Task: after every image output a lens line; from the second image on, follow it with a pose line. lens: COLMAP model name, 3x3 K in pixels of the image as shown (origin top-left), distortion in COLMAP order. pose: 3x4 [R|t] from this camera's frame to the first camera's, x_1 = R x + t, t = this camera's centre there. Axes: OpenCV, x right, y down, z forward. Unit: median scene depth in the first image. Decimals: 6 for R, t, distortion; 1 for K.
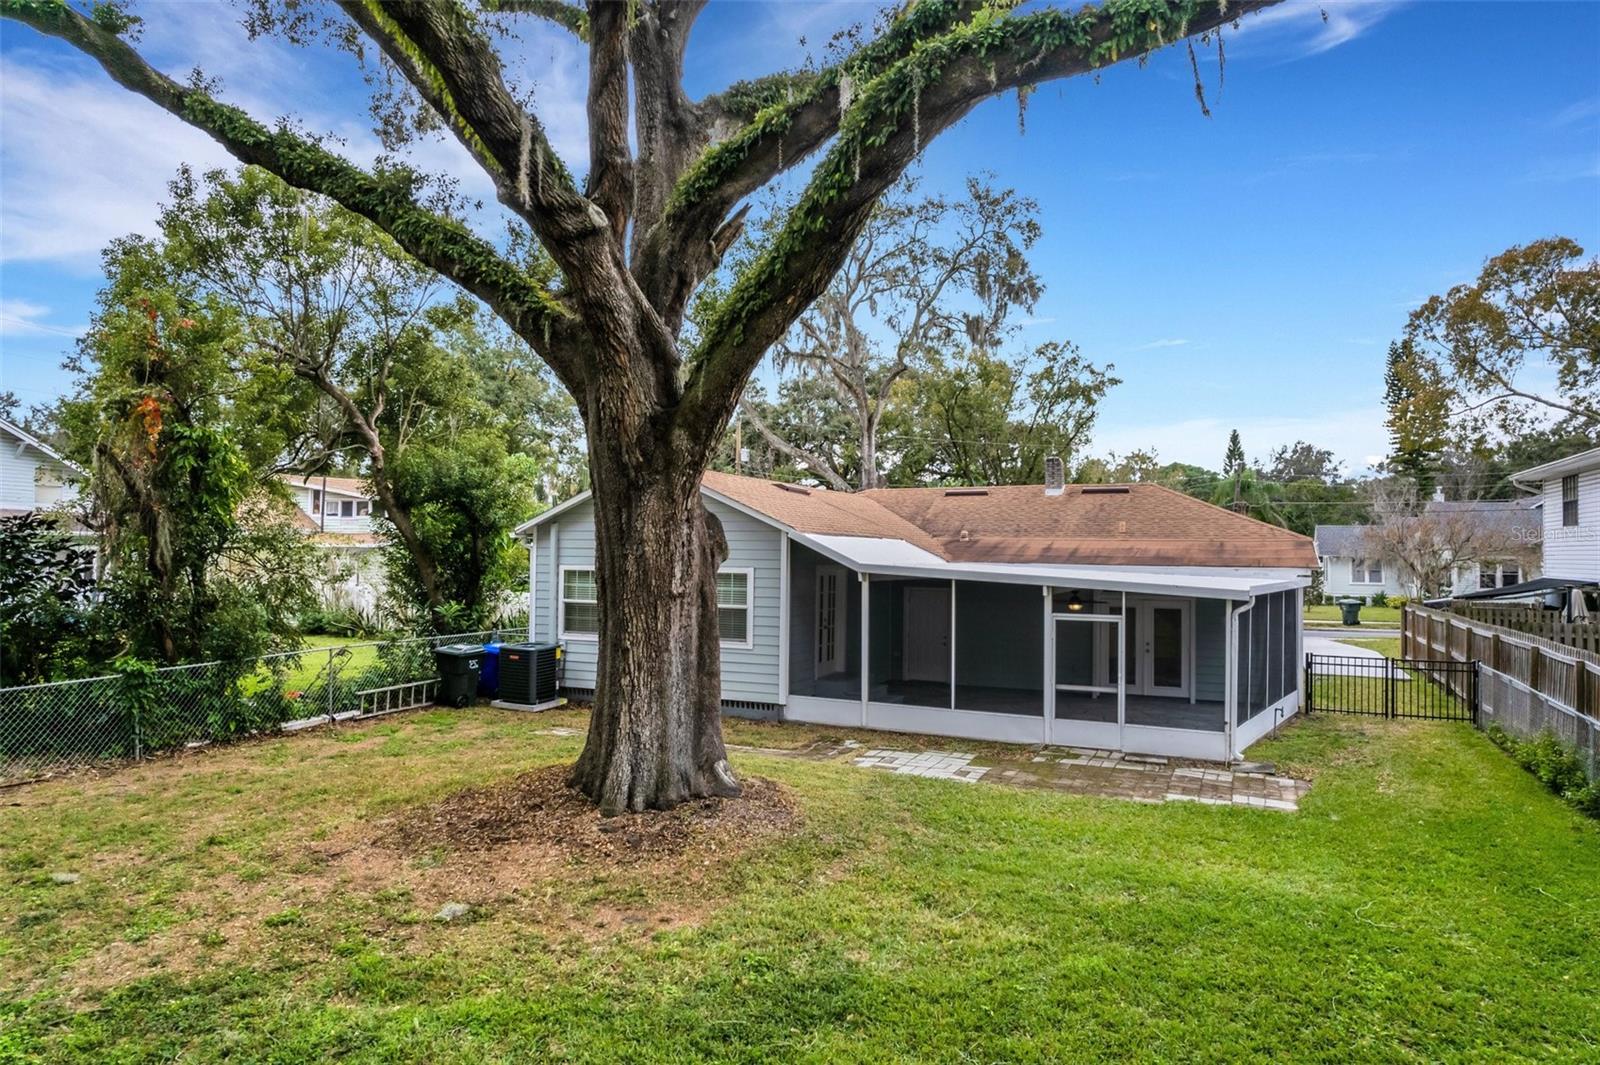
lens RADIAL K [[1027.4, 0, 800.0], [0, 1027.4, 532.5], [0, 0, 1]] dist [-0.079945, 0.078885]
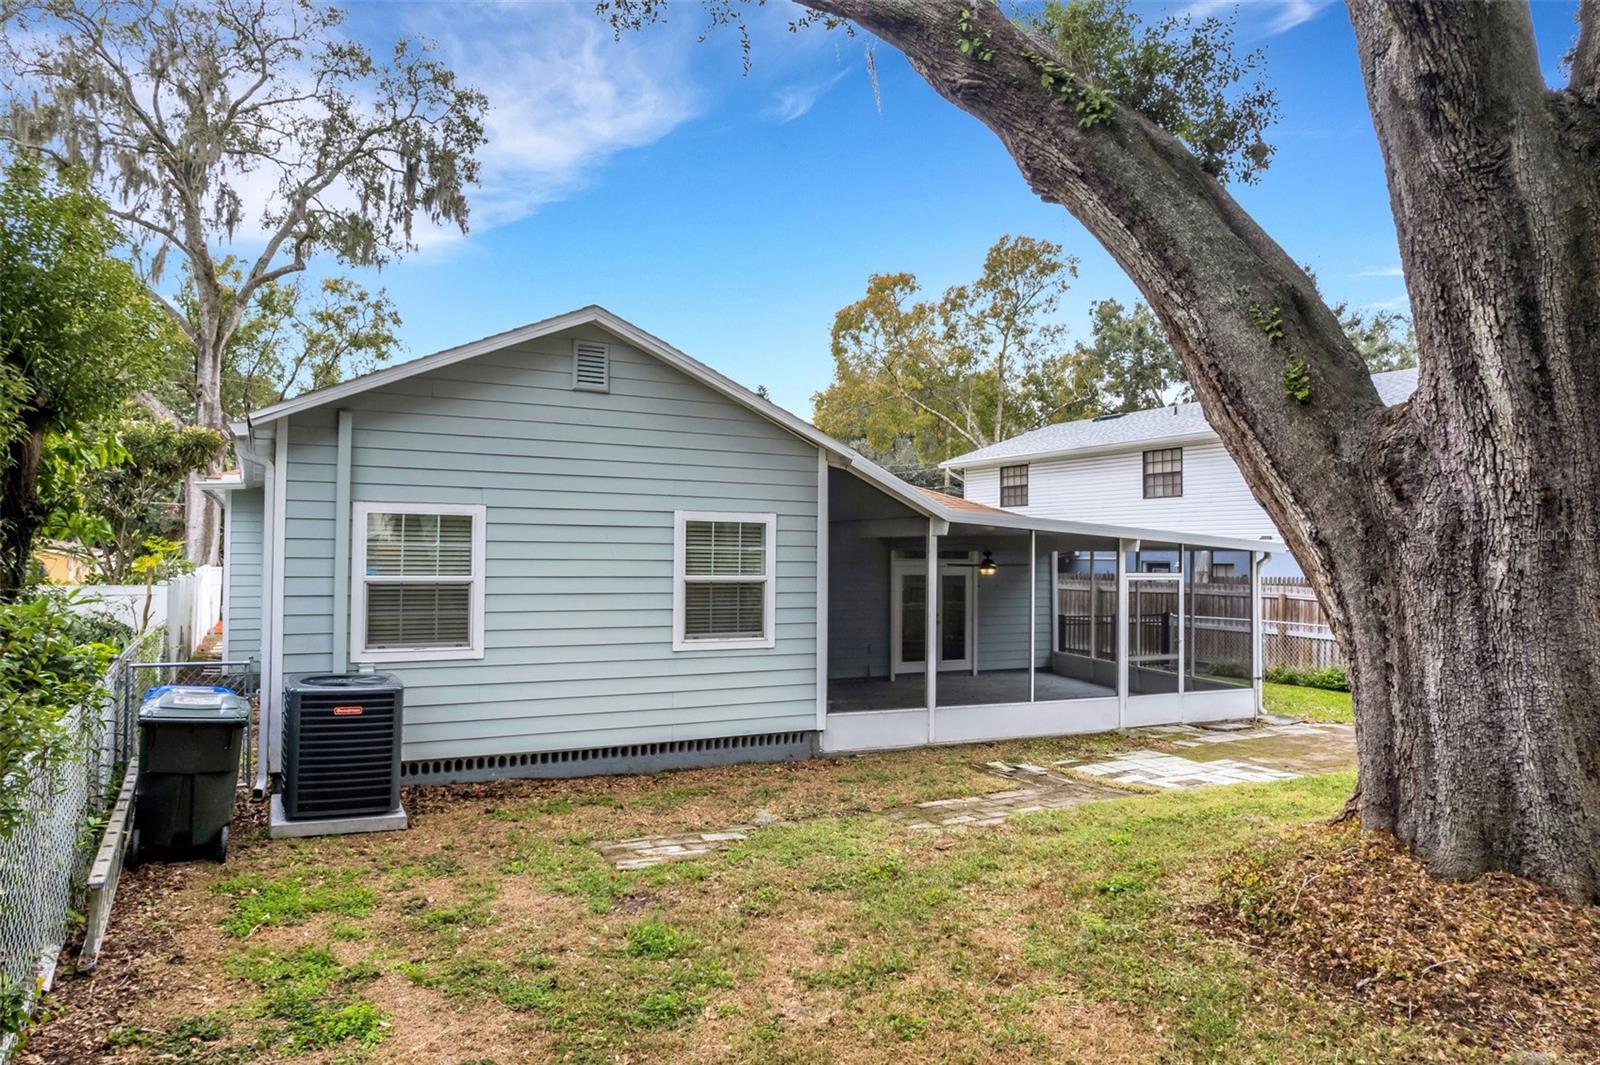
lens RADIAL K [[1027.4, 0, 800.0], [0, 1027.4, 532.5], [0, 0, 1]] dist [-0.079945, 0.078885]
pose [[0.630529, 0.011347, 0.776083, -0.508672], [-0.019228, 0.999815, 0.001004, 0.044757], [-0.775927, -0.015556, 0.630631, 0.604082]]
